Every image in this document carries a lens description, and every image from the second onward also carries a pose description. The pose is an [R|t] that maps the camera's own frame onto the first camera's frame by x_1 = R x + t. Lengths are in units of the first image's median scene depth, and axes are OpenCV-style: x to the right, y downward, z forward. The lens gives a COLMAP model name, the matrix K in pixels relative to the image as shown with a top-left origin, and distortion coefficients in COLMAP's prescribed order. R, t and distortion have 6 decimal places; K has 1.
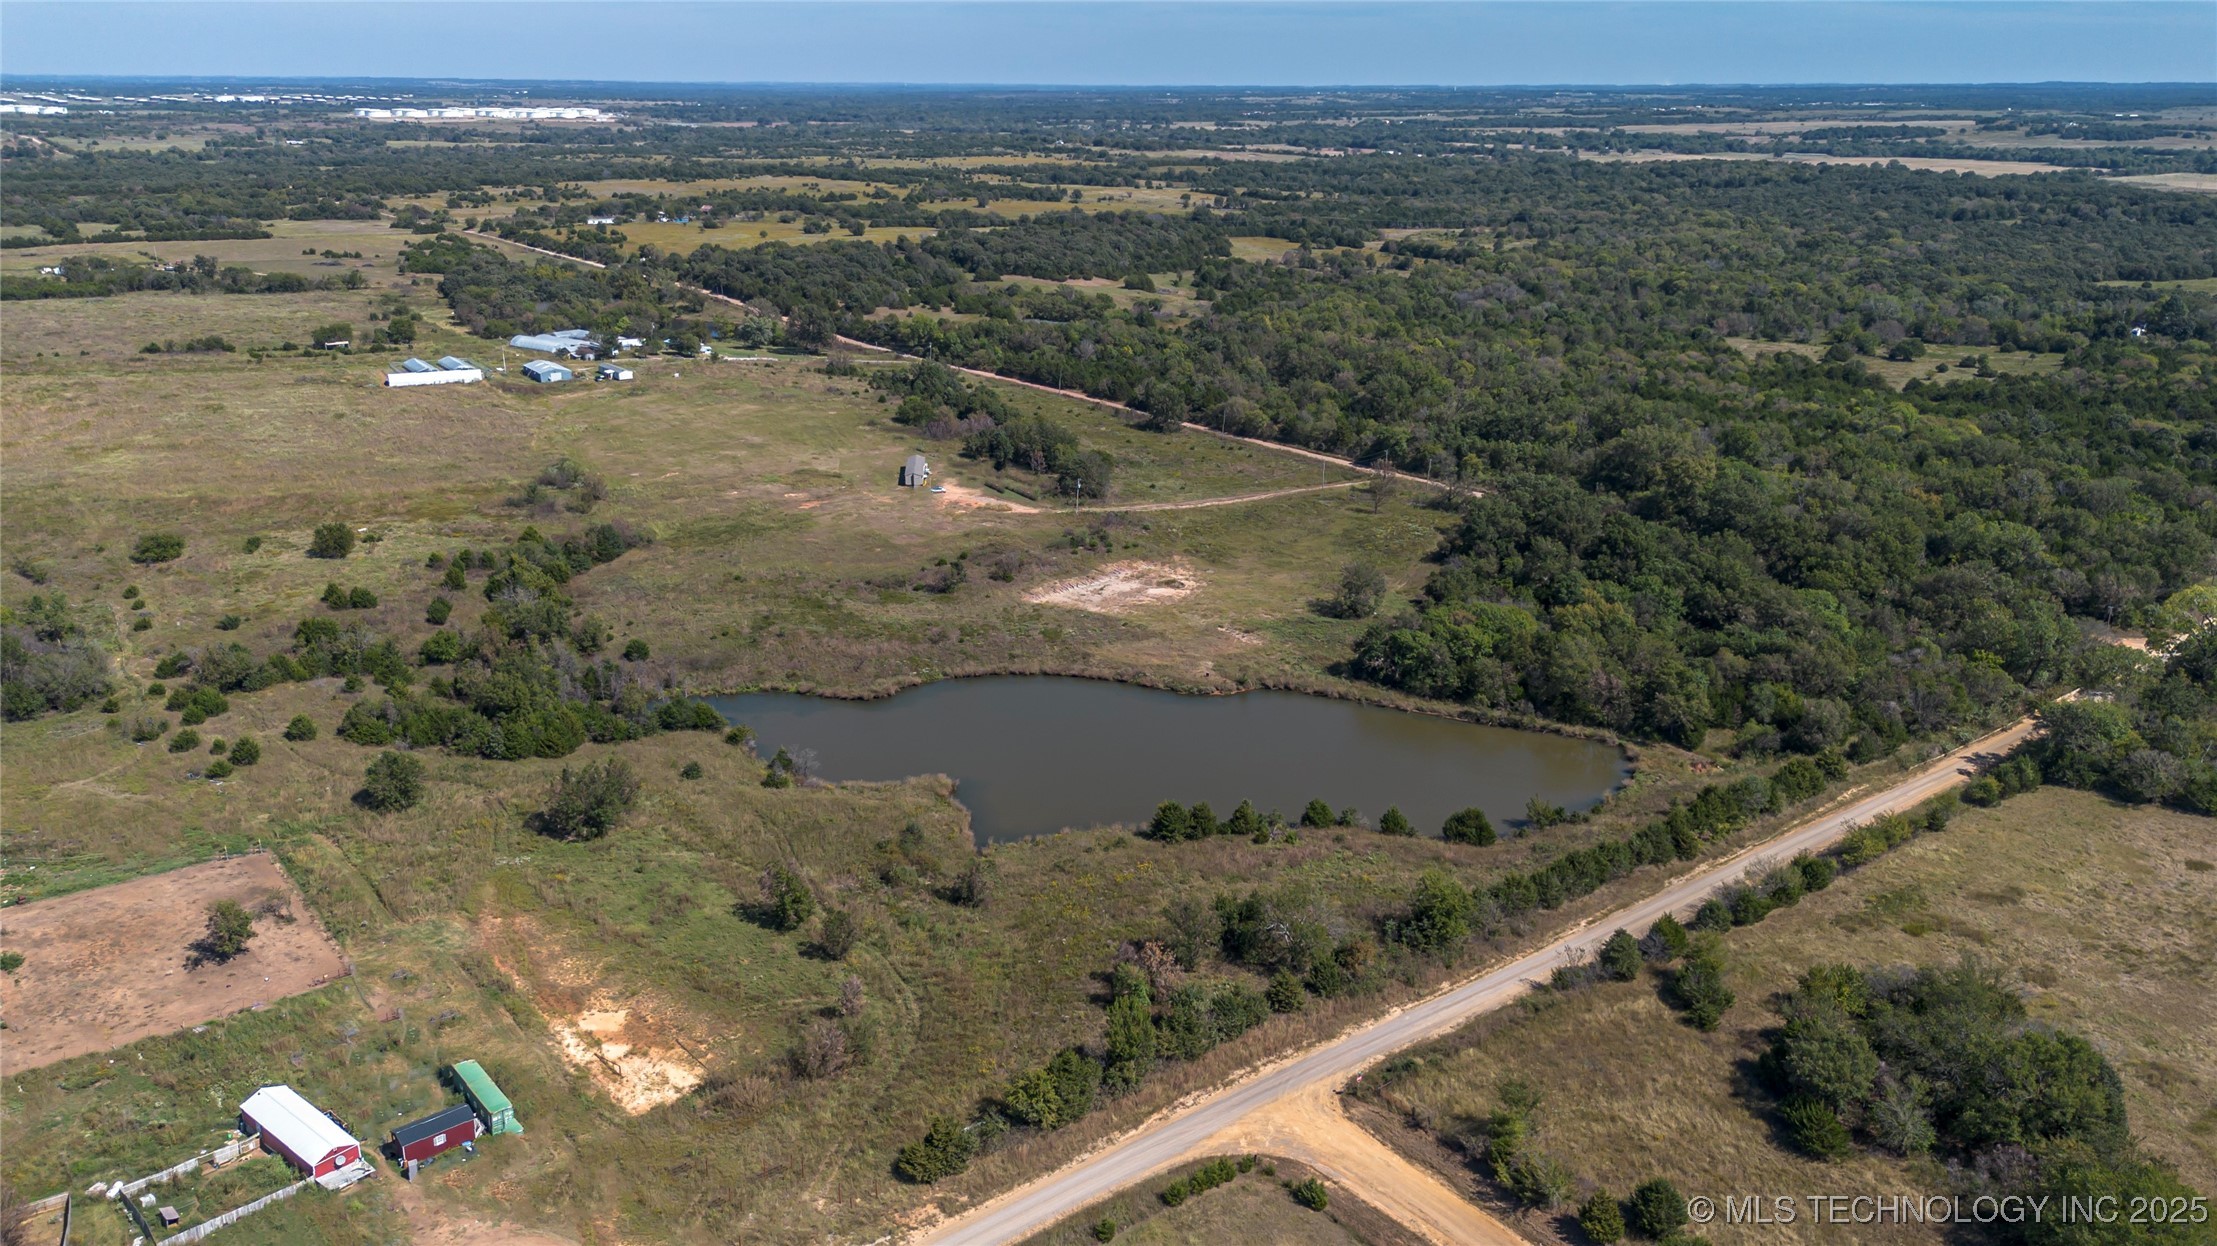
lens RADIAL K [[1577.9, 0, 1102.6], [0, 1577.9, 626.4], [0, 0, 1]] dist [0.046173, -0.039147]
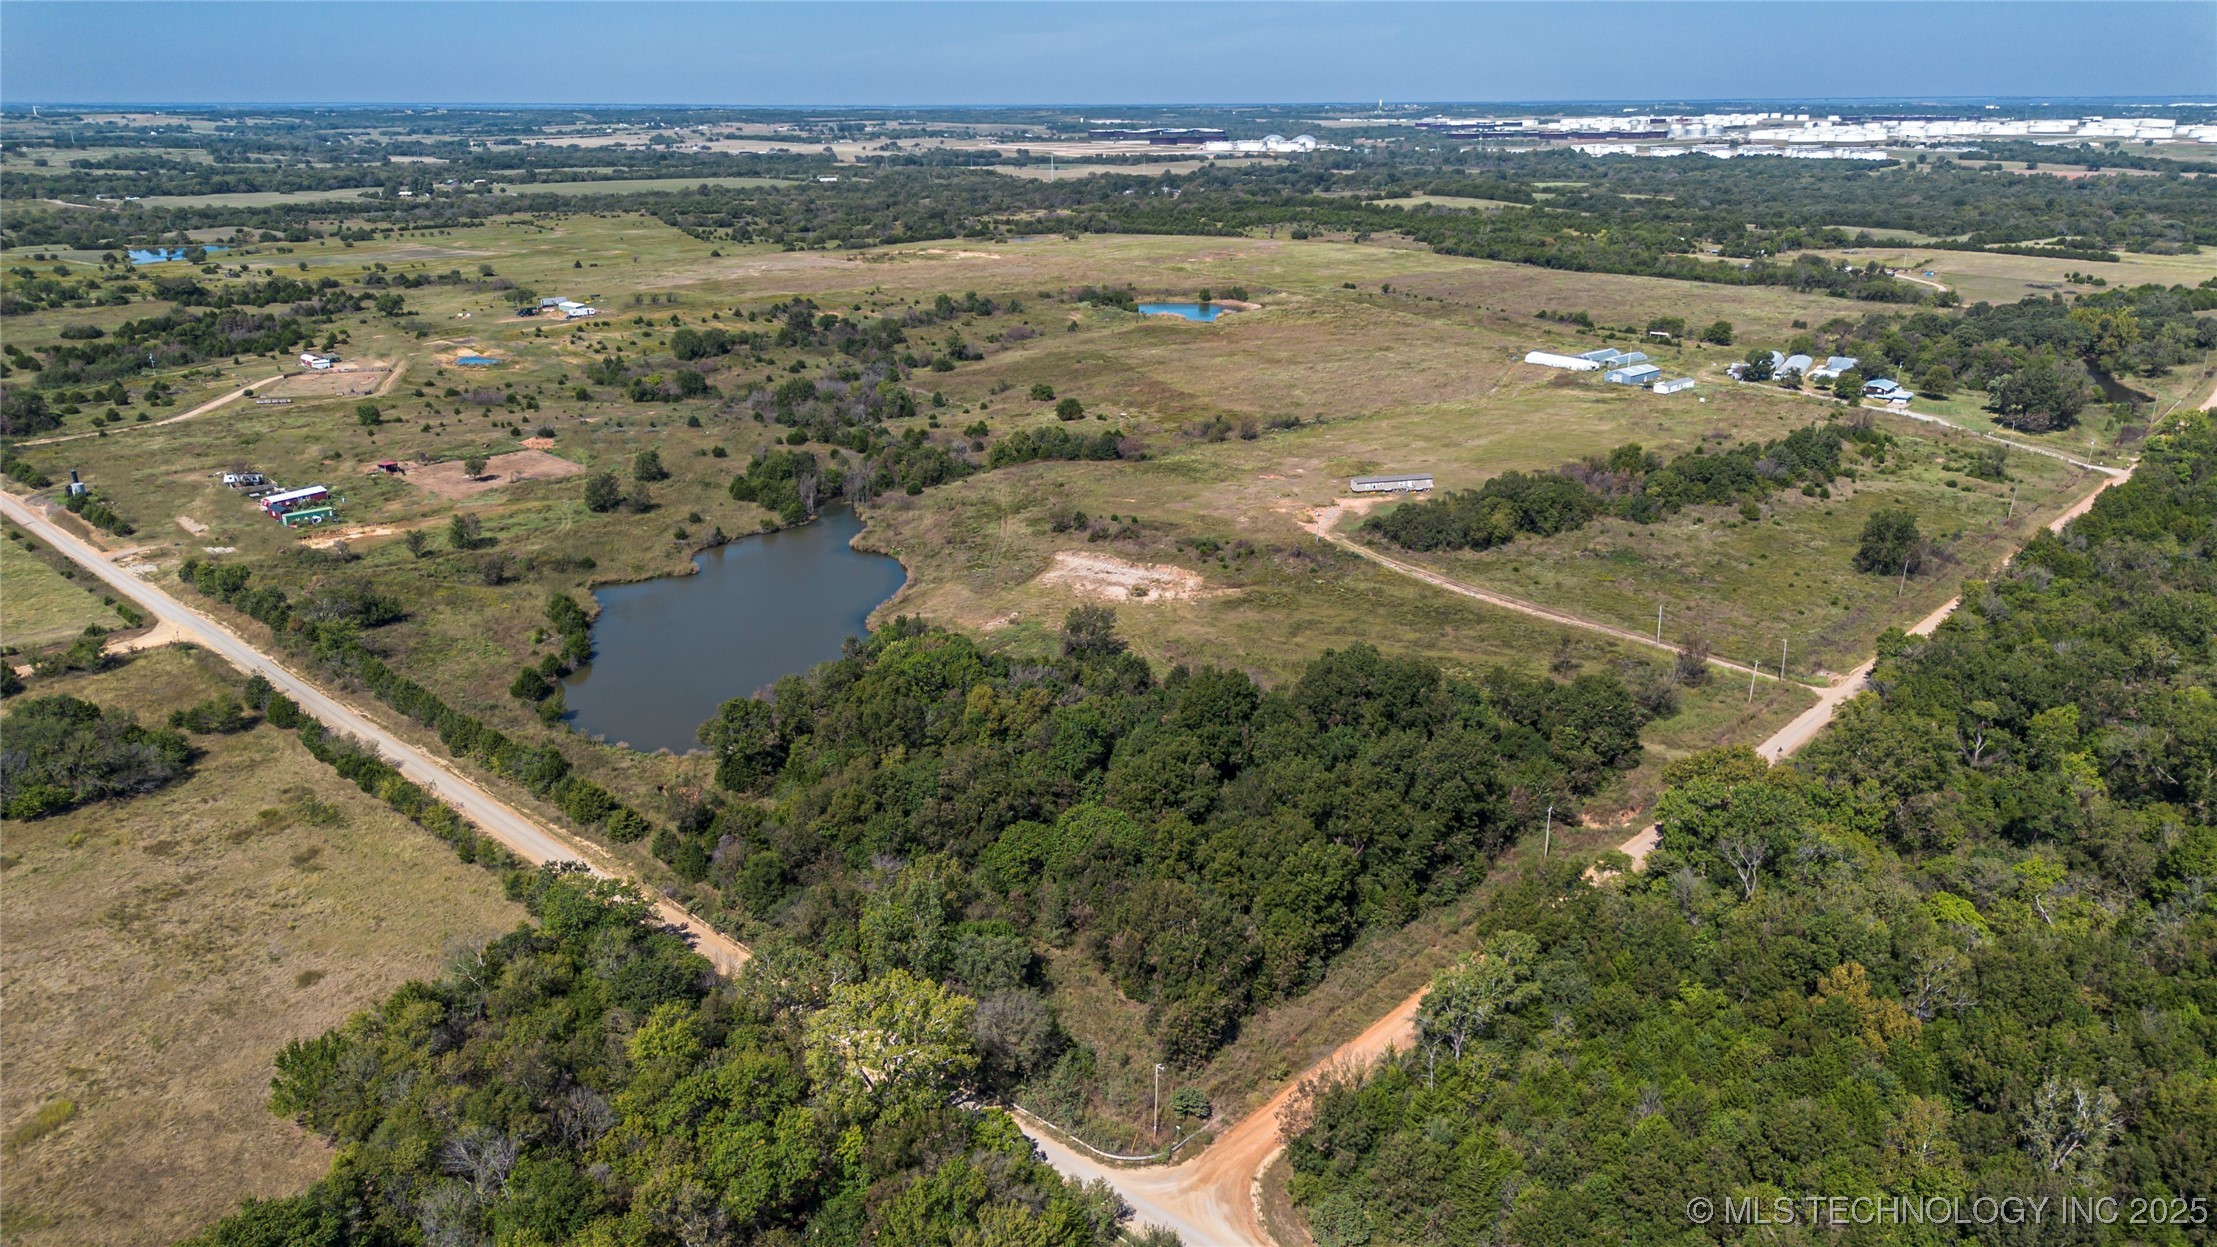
lens RADIAL K [[1577.9, 0, 1107.4], [0, 1577.9, 614.3], [0, 0, 1]] dist [0.046173, -0.039147]
pose [[0.155595, 0.298145, -0.941754, 1.064946], [-0.316253, 0.918220, 0.238444, -0.265450], [0.935828, 0.260731, 0.237159, 0.808669]]
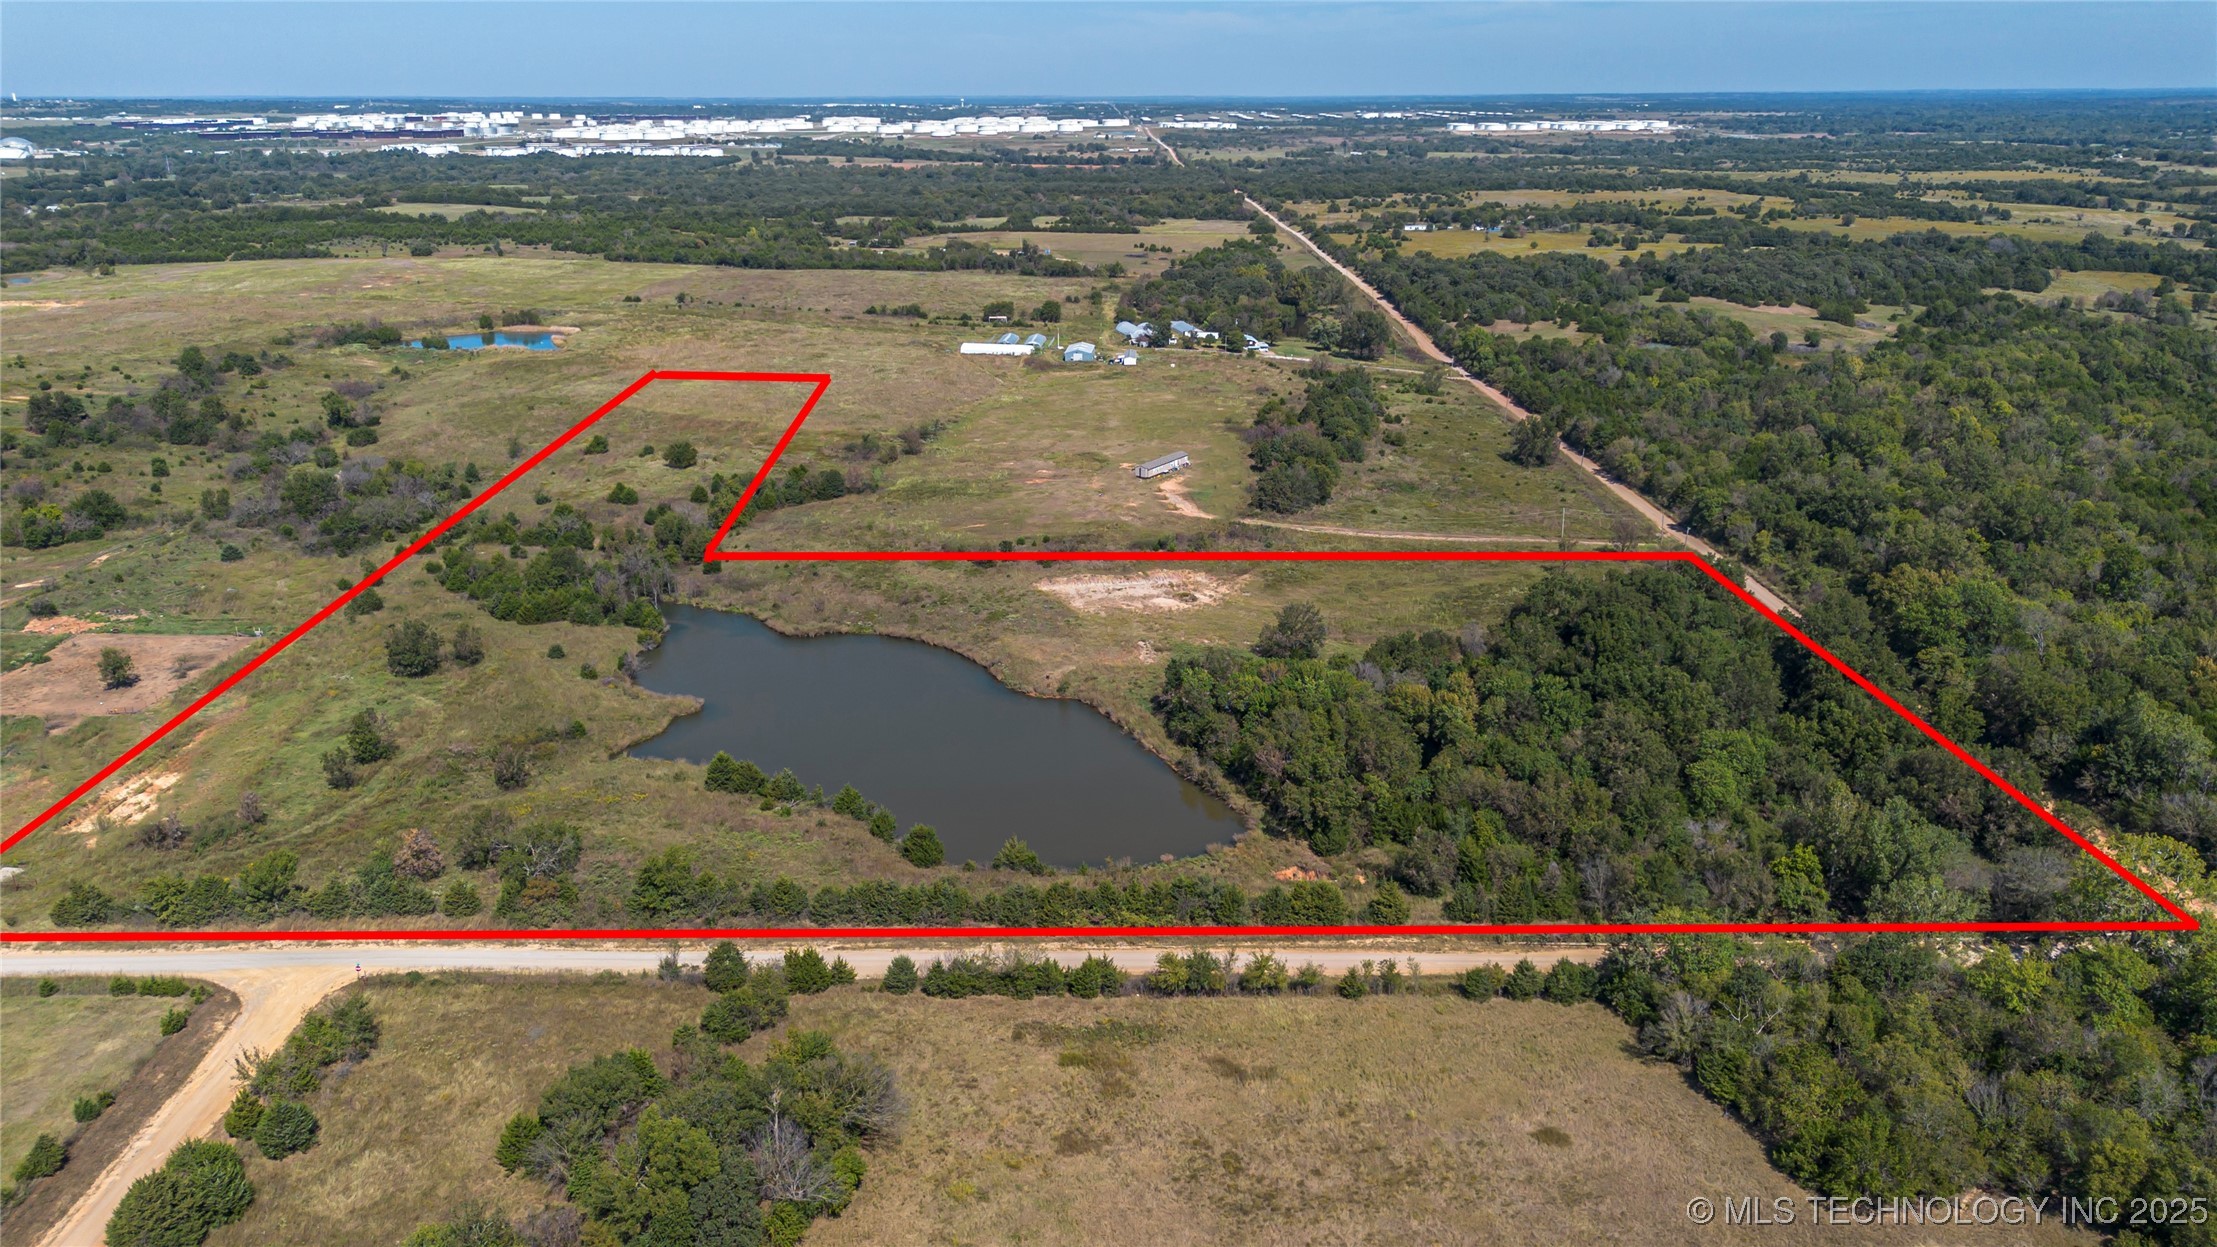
lens RADIAL K [[1577.9, 0, 1166.9], [0, 1577.9, 620.1], [0, 0, 1]] dist [0.046173, -0.039147]
pose [[0.807904, 0.176777, -0.562175, 0.639231], [-0.182655, 0.982085, 0.046323, -0.060902], [0.560293, 0.065259, 0.825720, 0.192302]]
